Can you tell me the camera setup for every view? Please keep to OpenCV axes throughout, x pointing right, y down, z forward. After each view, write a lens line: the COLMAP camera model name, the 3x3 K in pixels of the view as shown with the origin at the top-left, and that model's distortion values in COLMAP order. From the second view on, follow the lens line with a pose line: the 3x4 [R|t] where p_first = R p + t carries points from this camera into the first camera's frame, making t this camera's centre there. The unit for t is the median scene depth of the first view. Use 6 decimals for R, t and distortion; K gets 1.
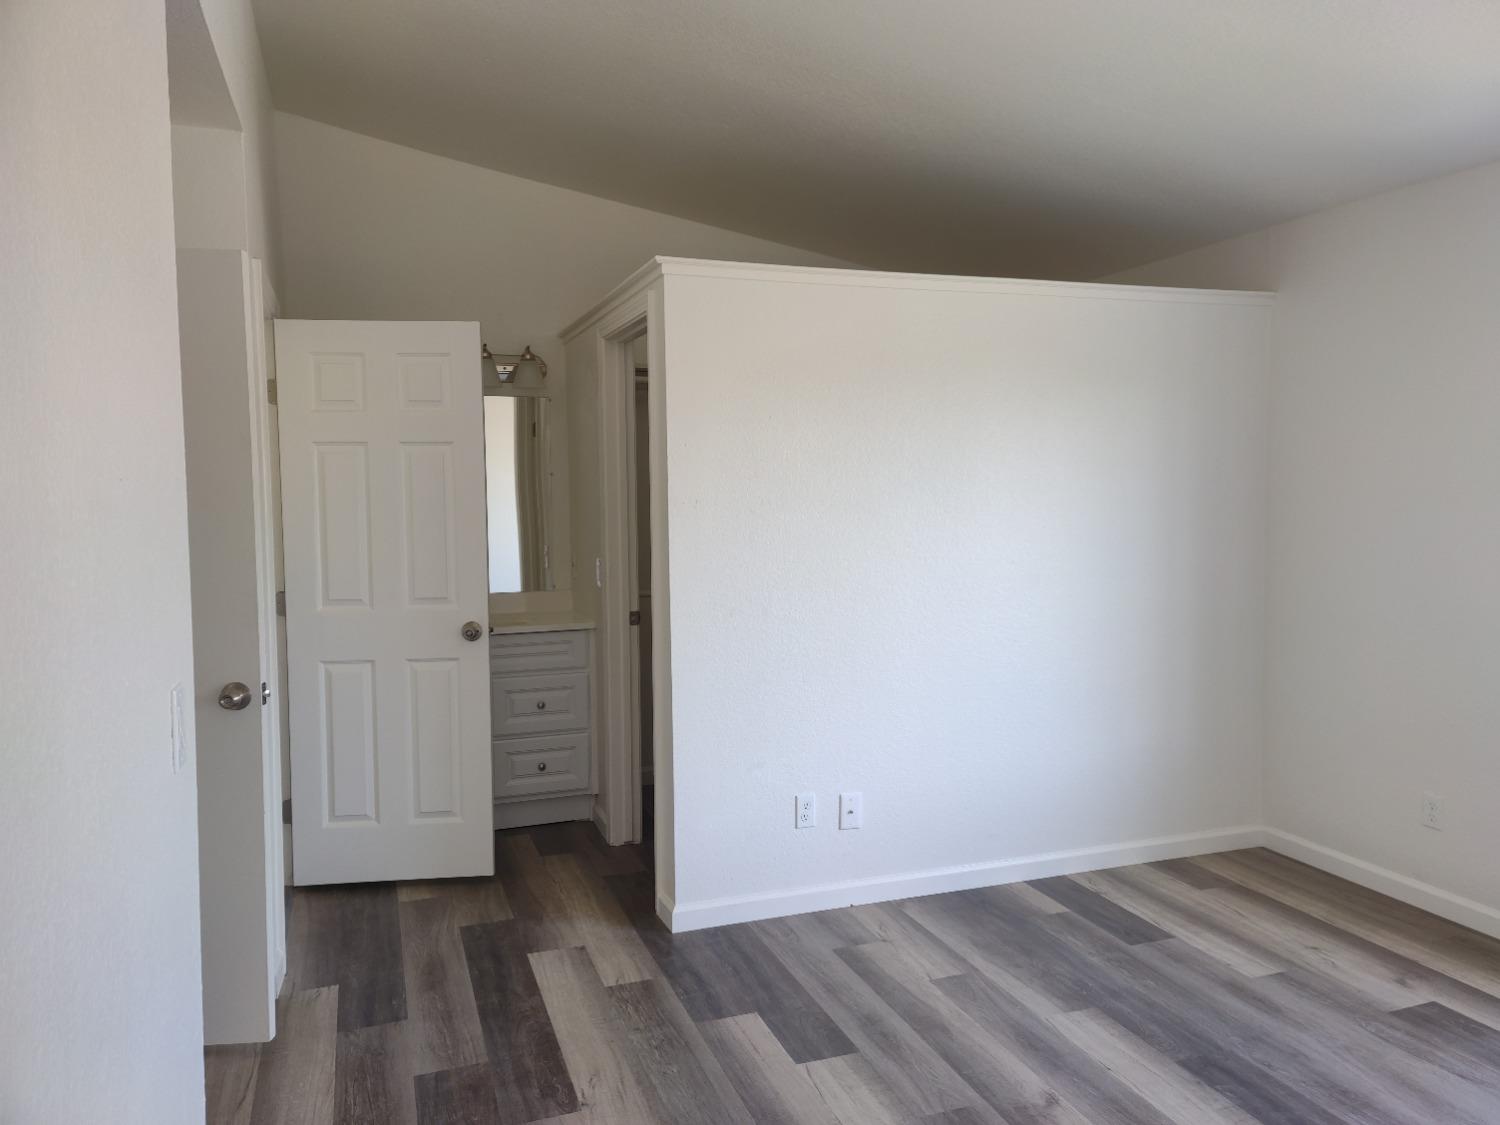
lens RADIAL K [[1096.2, 0, 750.0], [0, 1096.2, 562.5], [0, 0, 1]] dist [0.114478, -0.100548]
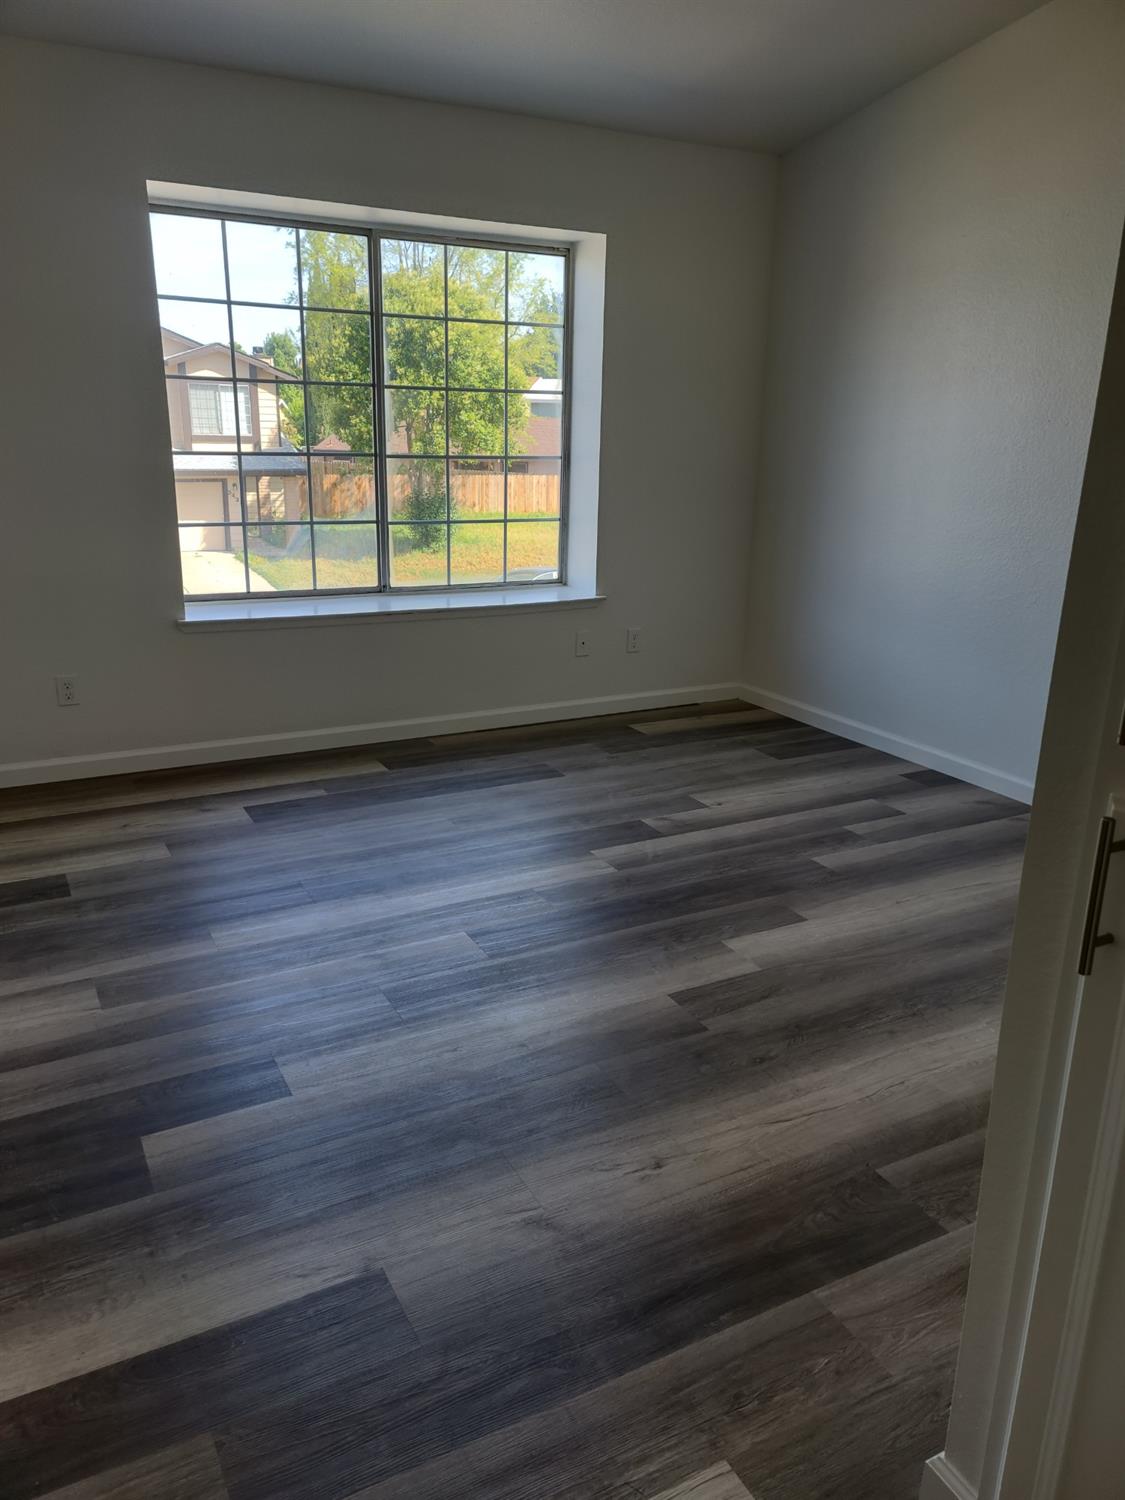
lens RADIAL K [[1096.2, 0, 562.5], [0, 1096.2, 750.0], [0, 0, 1]] dist [0.114478, -0.100548]
pose [[-0.142848, -0.277257, 0.950117, -0.588542], [0.057626, 0.956004, 0.287639, -0.011981], [-0.988066, 0.095840, -0.120586, 0.749441]]
